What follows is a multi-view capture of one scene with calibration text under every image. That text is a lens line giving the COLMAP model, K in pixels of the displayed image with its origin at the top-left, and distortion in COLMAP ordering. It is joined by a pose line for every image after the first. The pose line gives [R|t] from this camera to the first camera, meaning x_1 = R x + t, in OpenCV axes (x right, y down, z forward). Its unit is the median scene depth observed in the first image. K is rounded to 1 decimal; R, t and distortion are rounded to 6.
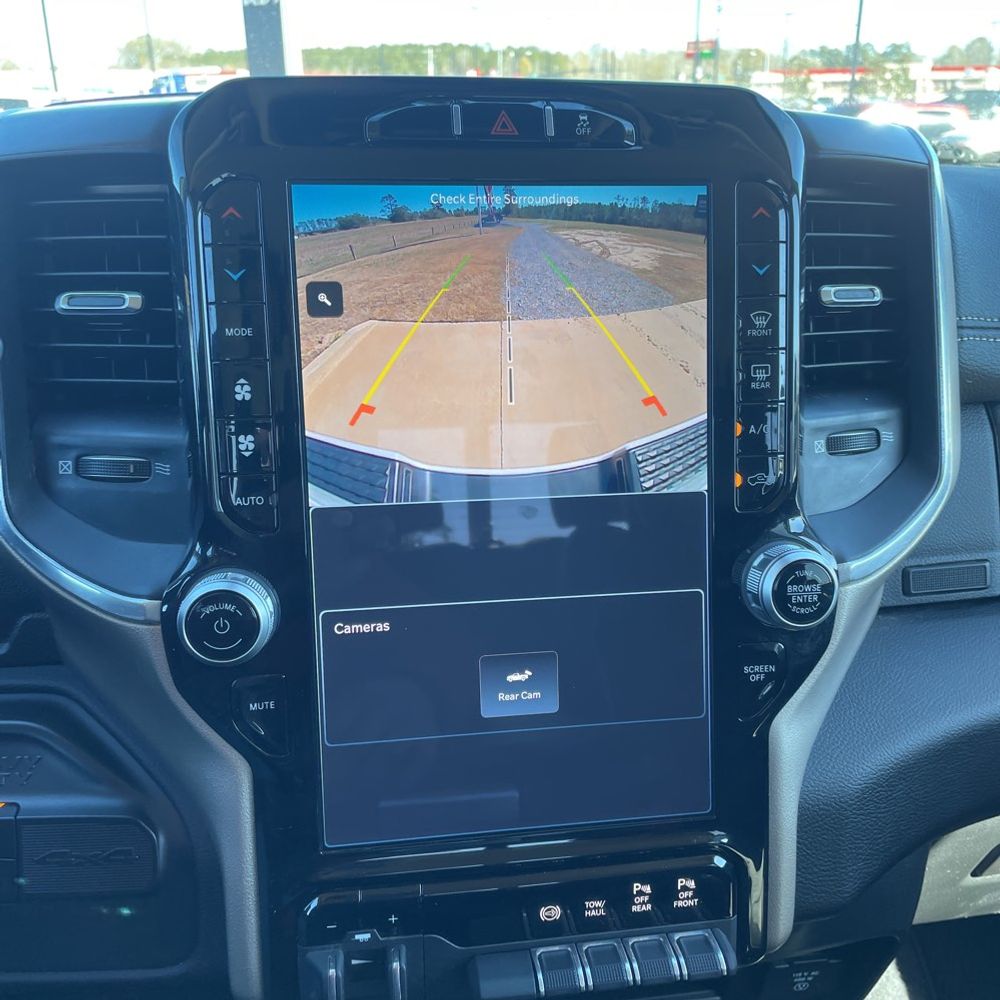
lens RADIAL K [[1009.0, 0, 506.4], [0, 1009.0, 505.7], [0, 0, 1]] dist [0.048257, 0.000000]
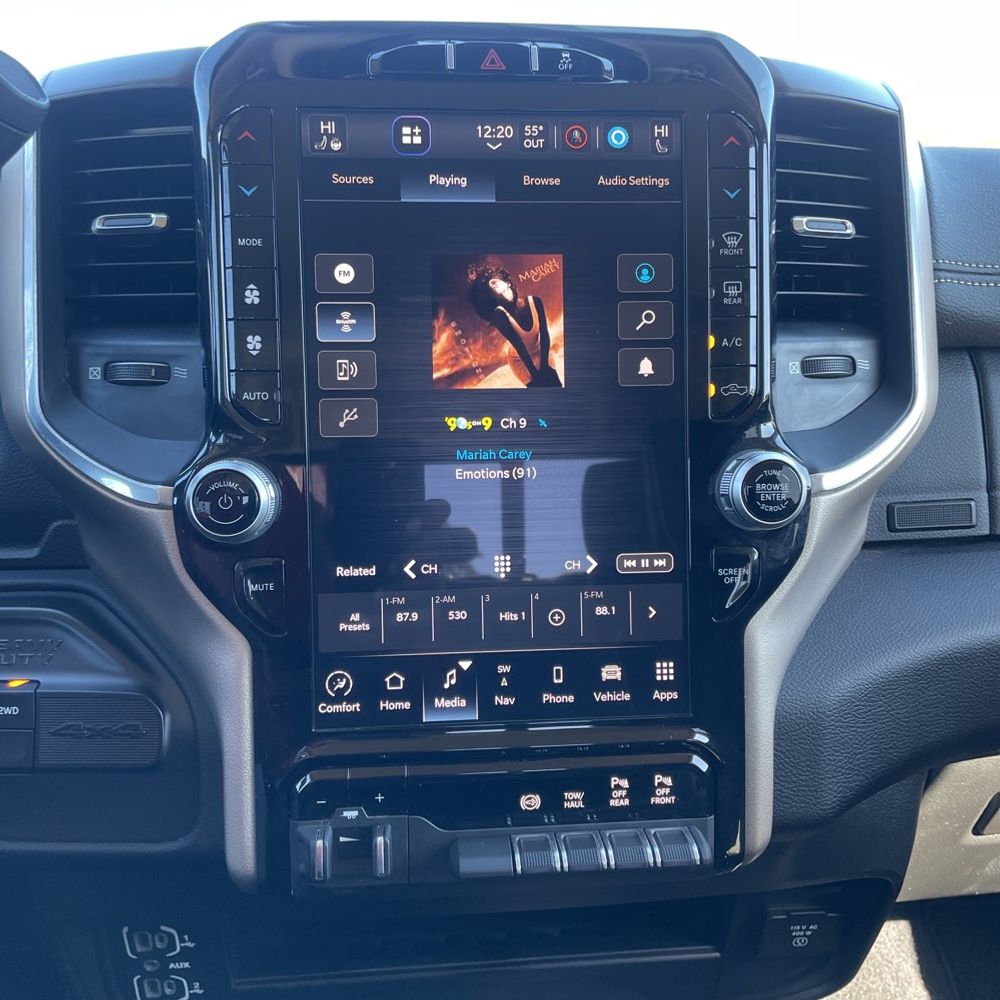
lens RADIAL K [[1009.0, 0, 492.0], [0, 1009.0, 492.6], [0, 0, 1]] dist [0.048257, 0.000000]
pose [[0.998139, 0.010727, -0.060037, 0.063000], [-0.015365, 0.996886, -0.077340, 0.165519], [0.059020, 0.078119, 0.995196, -0.061232]]
